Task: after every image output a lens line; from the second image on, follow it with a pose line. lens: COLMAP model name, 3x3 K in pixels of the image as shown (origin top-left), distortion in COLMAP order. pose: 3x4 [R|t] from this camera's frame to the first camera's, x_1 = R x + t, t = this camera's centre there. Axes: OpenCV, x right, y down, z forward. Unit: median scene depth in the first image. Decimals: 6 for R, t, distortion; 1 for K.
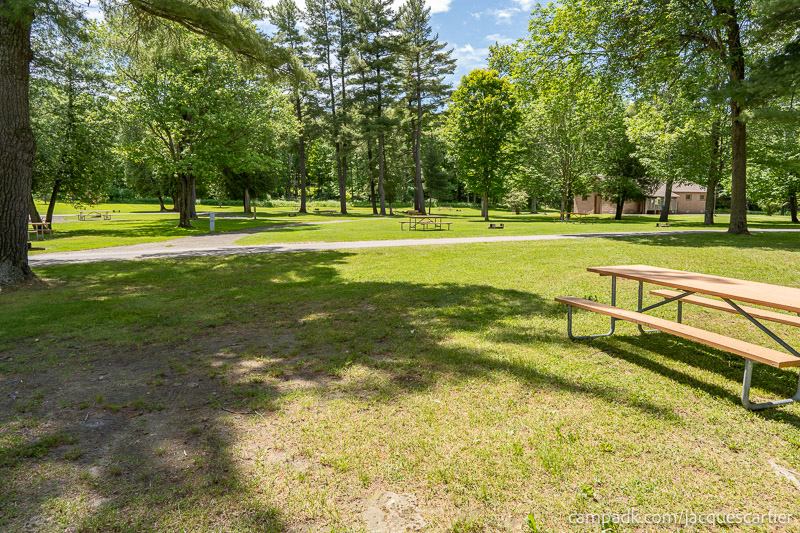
lens RADIAL K [[538.9, 0, 396.8], [0, 538.9, 268.2], [0, 0, 1]] dist [-0.001208, 0.007061]
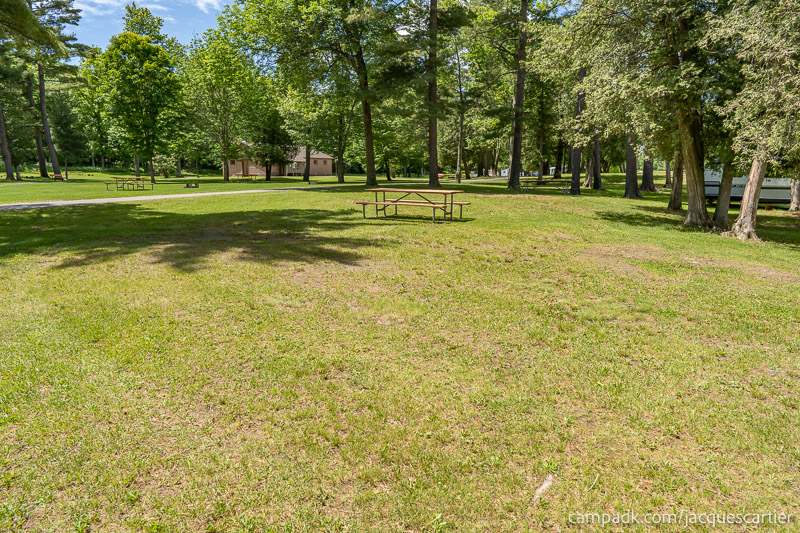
lens RADIAL K [[538.9, 0, 402.5], [0, 538.9, 265.5], [0, 0, 1]] dist [-0.001208, 0.007061]
pose [[0.777264, -0.113149, 0.618917, -0.095405], [0.075979, 0.993377, 0.086189, 0.011966], [-0.624571, -0.019967, 0.780713, -0.087715]]
